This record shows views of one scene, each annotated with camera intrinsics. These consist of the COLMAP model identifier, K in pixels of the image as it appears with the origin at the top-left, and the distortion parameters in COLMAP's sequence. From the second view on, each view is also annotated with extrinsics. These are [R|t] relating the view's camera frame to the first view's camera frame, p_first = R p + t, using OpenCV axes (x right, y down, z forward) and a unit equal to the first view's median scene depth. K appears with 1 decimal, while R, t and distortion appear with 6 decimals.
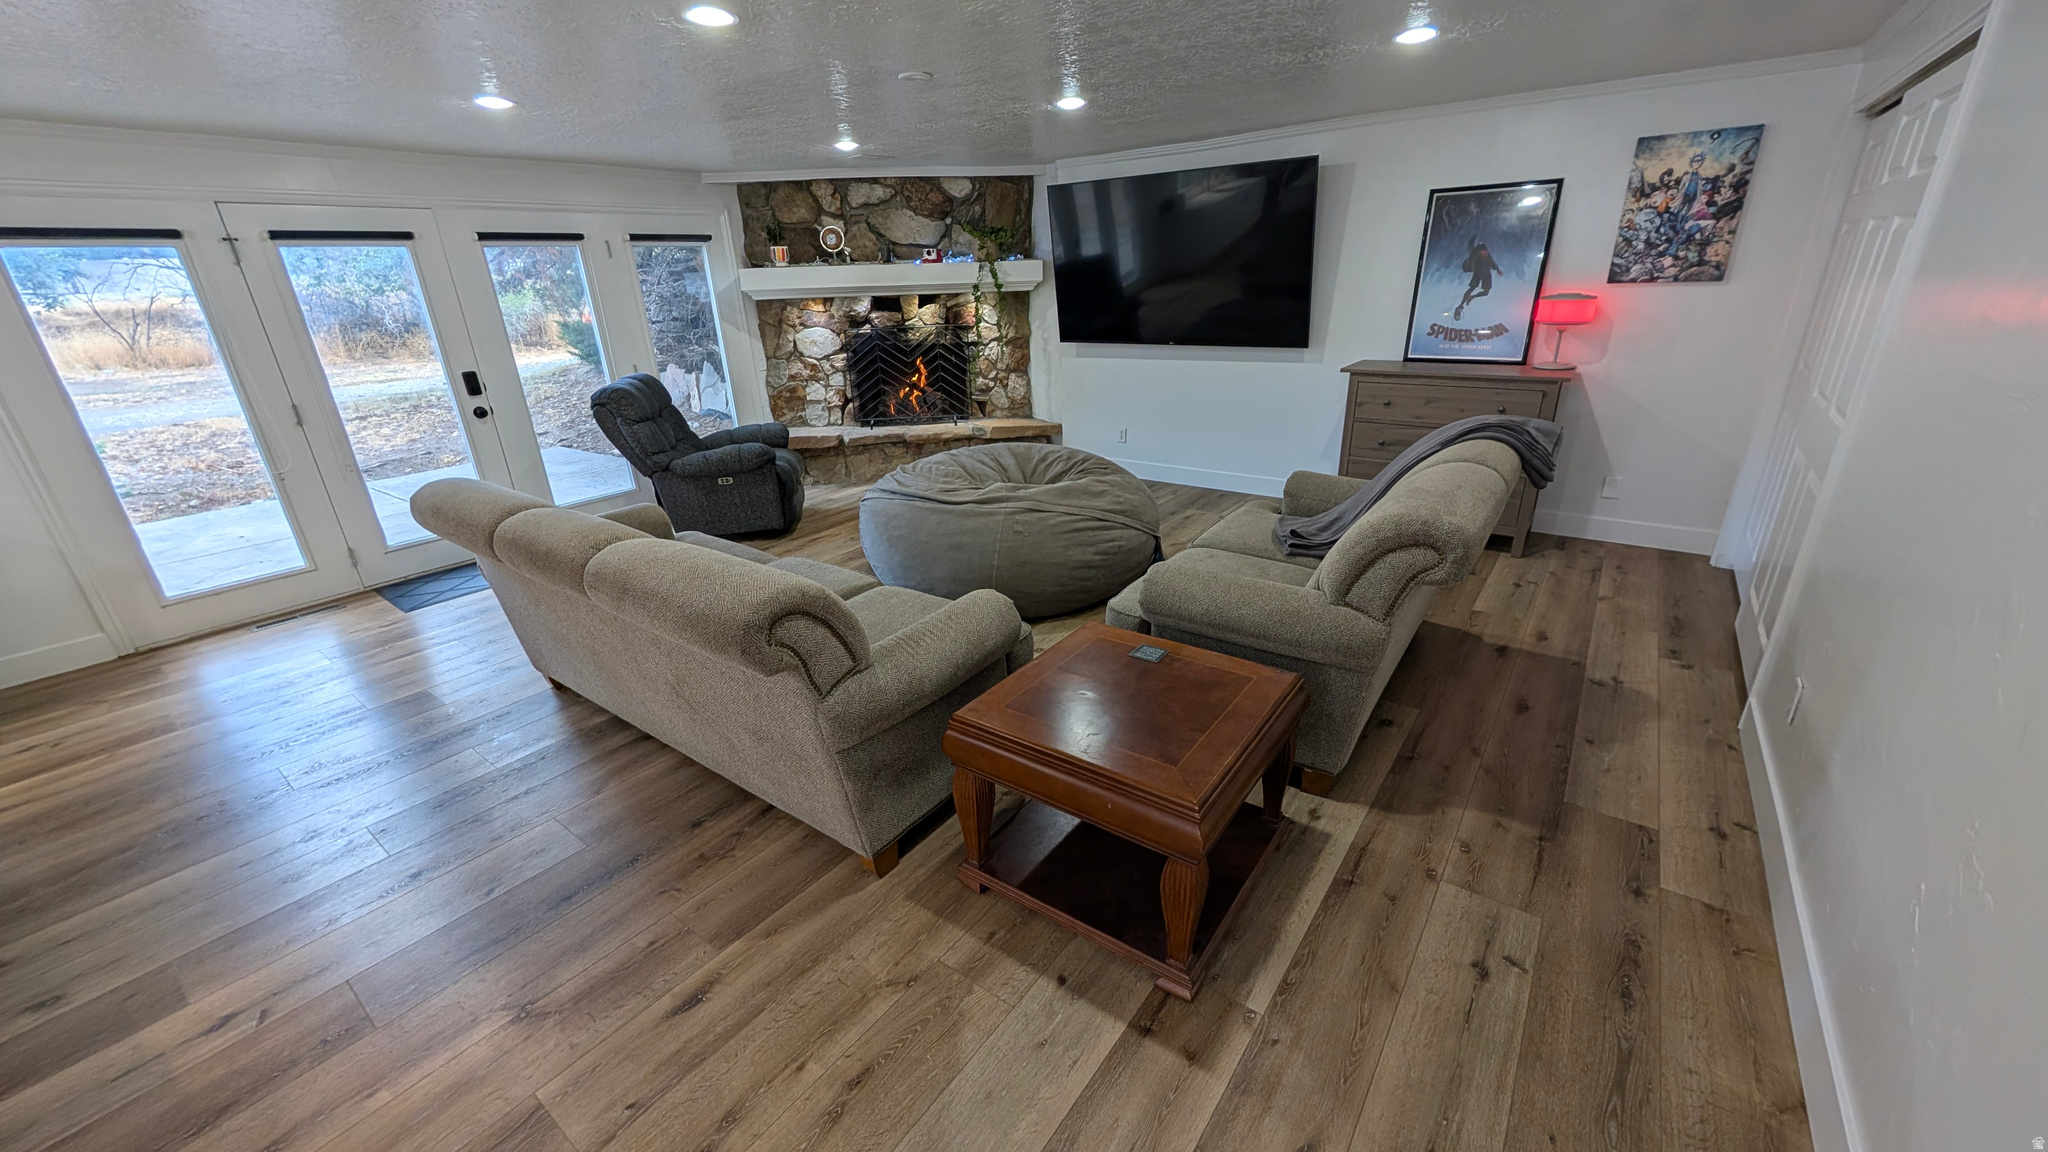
lens RADIAL K [[773.0, 0, 1024.0], [0, 773.0, 576.0], [0, 0, 1]] dist [0.000276, 0.000305]
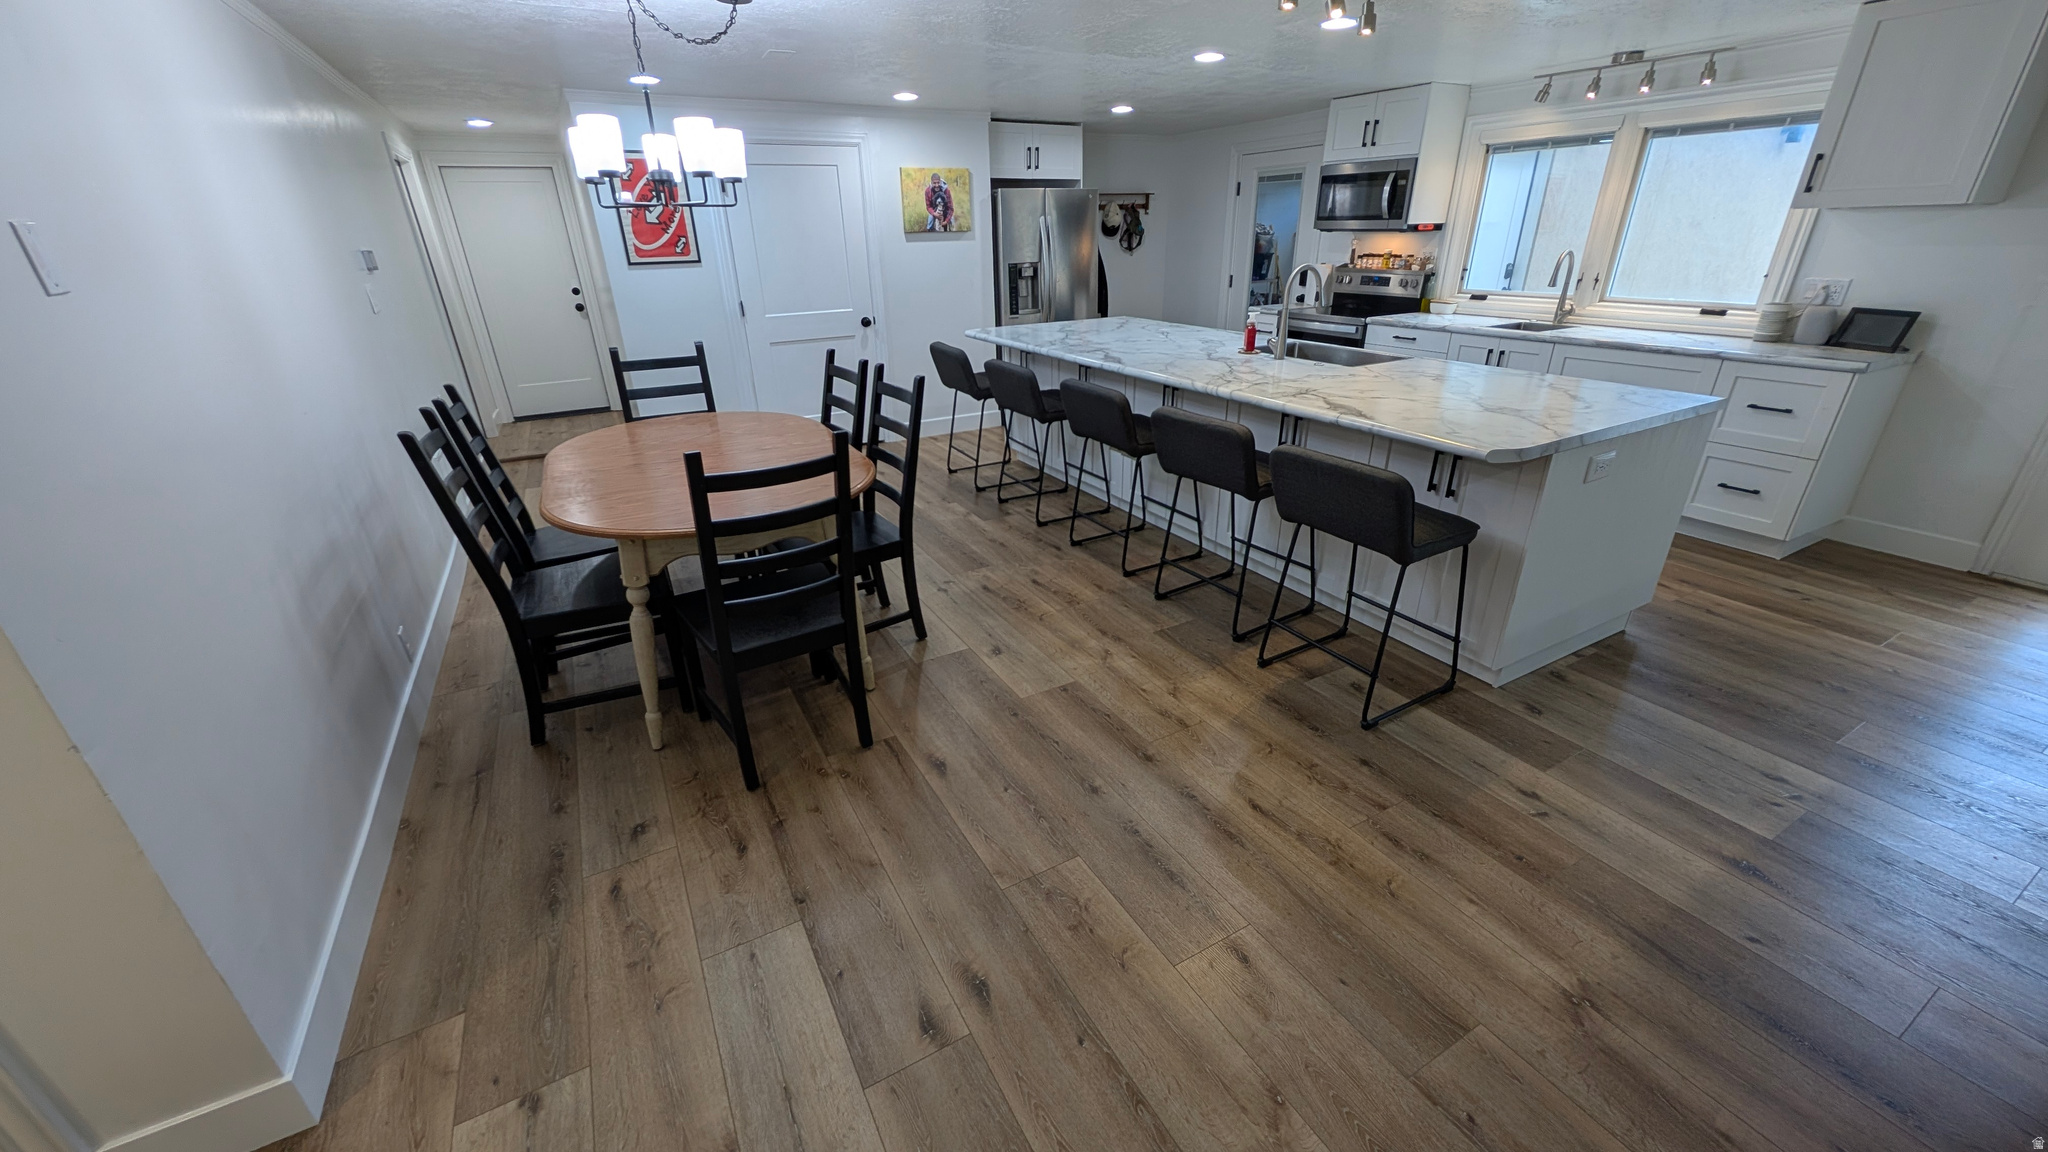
lens RADIAL K [[773.0, 0, 1024.0], [0, 773.0, 576.0], [0, 0, 1]] dist [0.000276, 0.000305]
pose [[-0.402457, 0.418939, -0.813952, 0.063607], [-0.299408, 0.779999, 0.549505, -0.056004], [0.865092, 0.464856, -0.188483, 0.149540]]
